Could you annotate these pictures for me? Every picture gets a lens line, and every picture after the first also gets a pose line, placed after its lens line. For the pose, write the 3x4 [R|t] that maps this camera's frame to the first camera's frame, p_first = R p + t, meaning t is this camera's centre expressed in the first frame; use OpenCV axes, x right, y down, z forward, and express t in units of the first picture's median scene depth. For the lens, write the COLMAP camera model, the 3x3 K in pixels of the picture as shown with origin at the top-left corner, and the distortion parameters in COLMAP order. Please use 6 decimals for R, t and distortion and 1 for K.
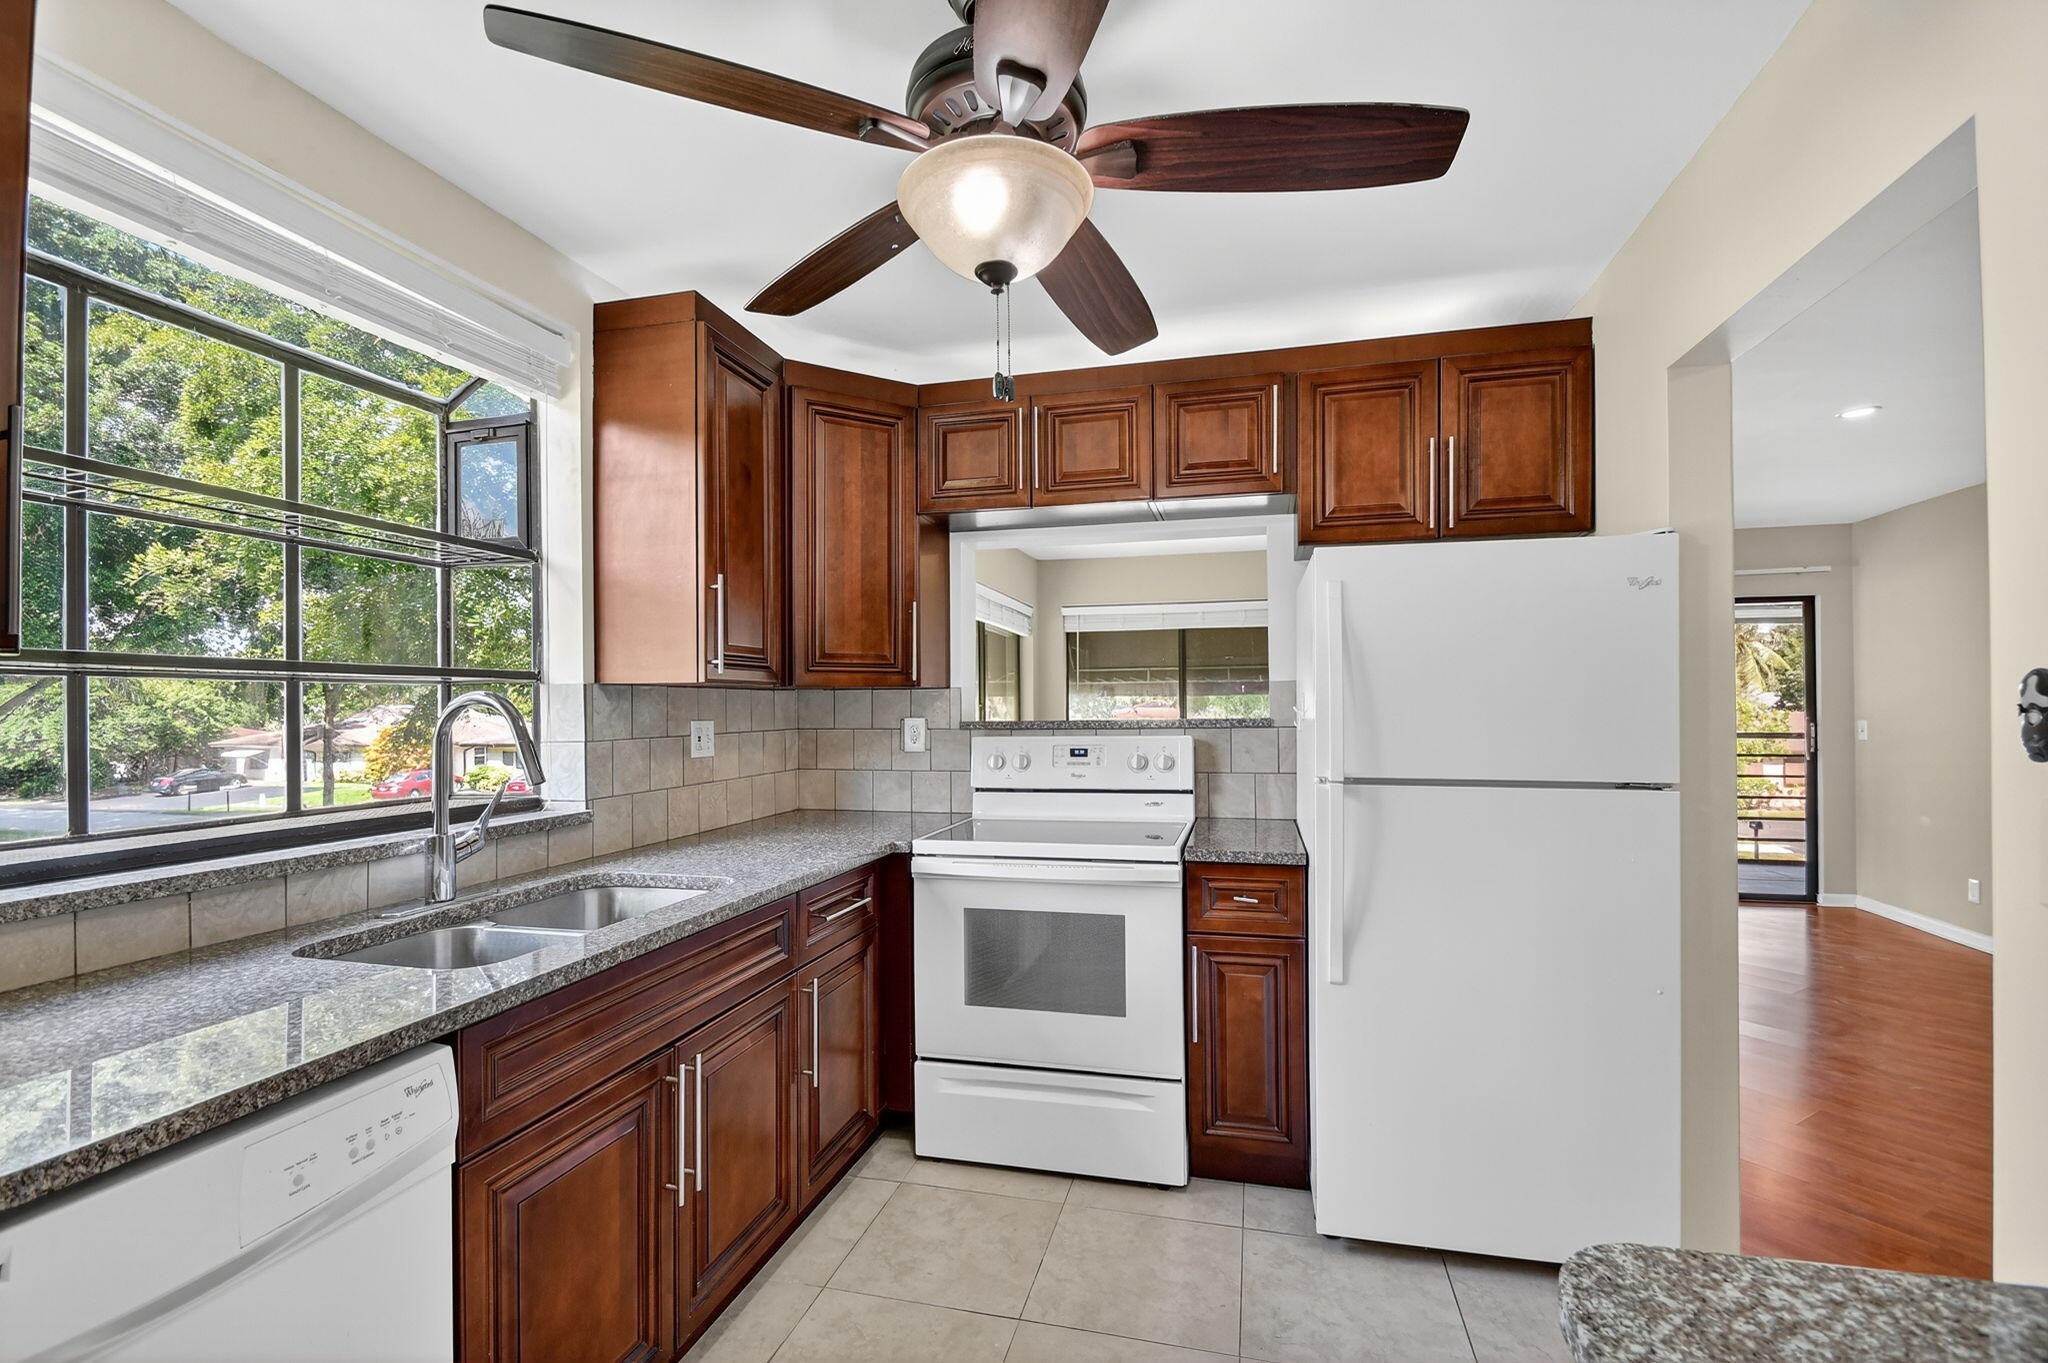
lens RADIAL K [[908.0, 0, 1033.1], [0, 908.0, 696.5], [0, 0, 1]] dist [0.021628, -0.020321]
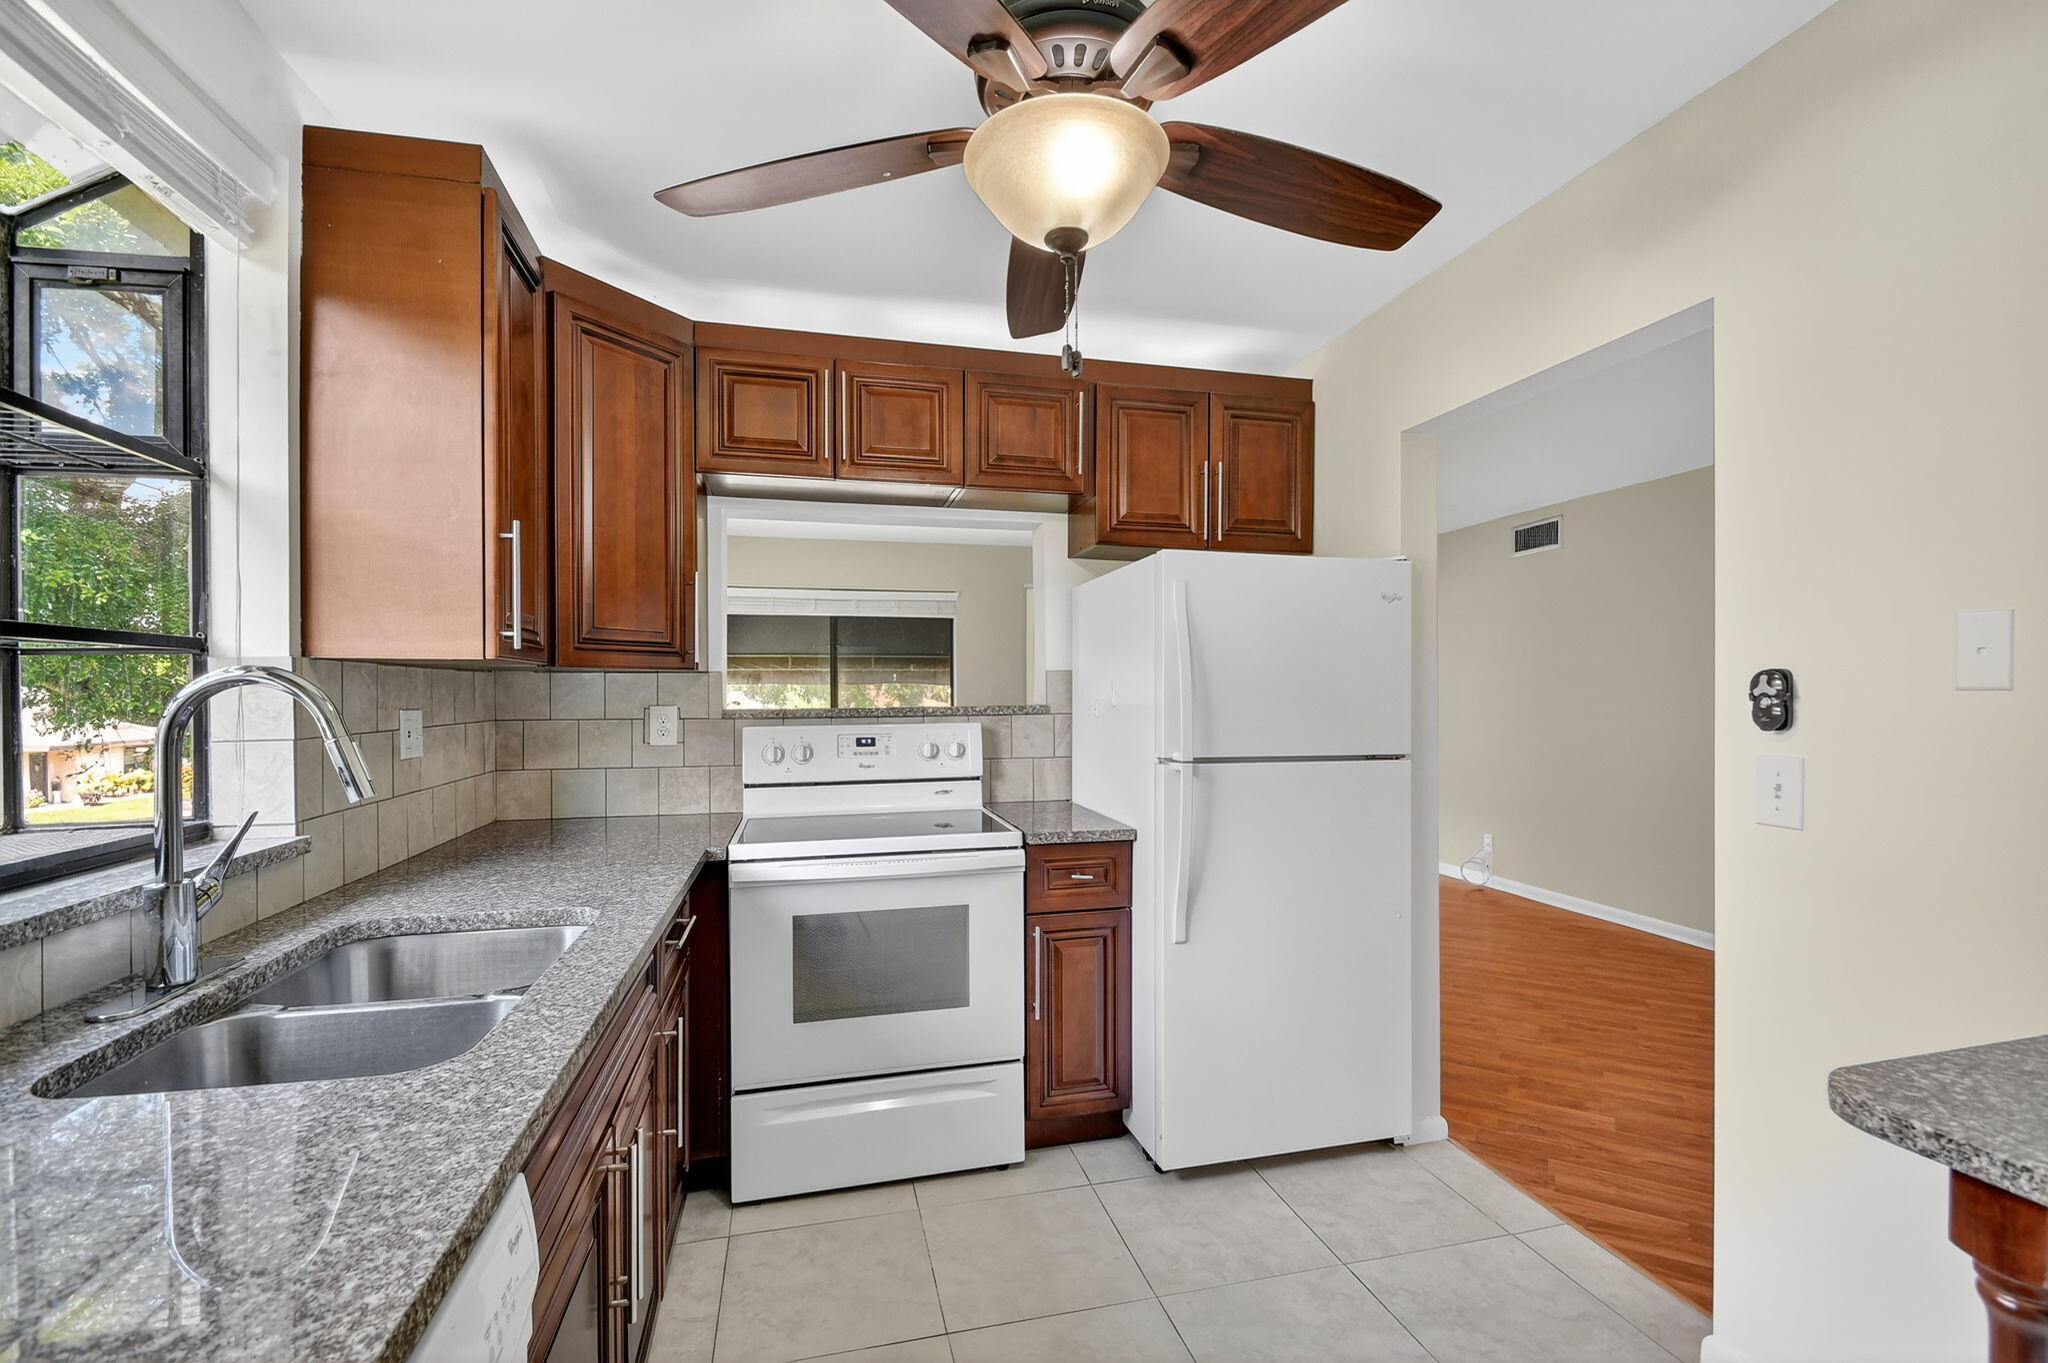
lens RADIAL K [[908.0, 0, 1033.1], [0, 908.0, 696.5], [0, 0, 1]] dist [0.021628, -0.020321]
pose [[0.877438, 0.003215, 0.479679, -0.309625], [-0.008796, 0.999917, 0.009387, 0.004108], [-0.479609, -0.012456, 0.877394, 0.098217]]
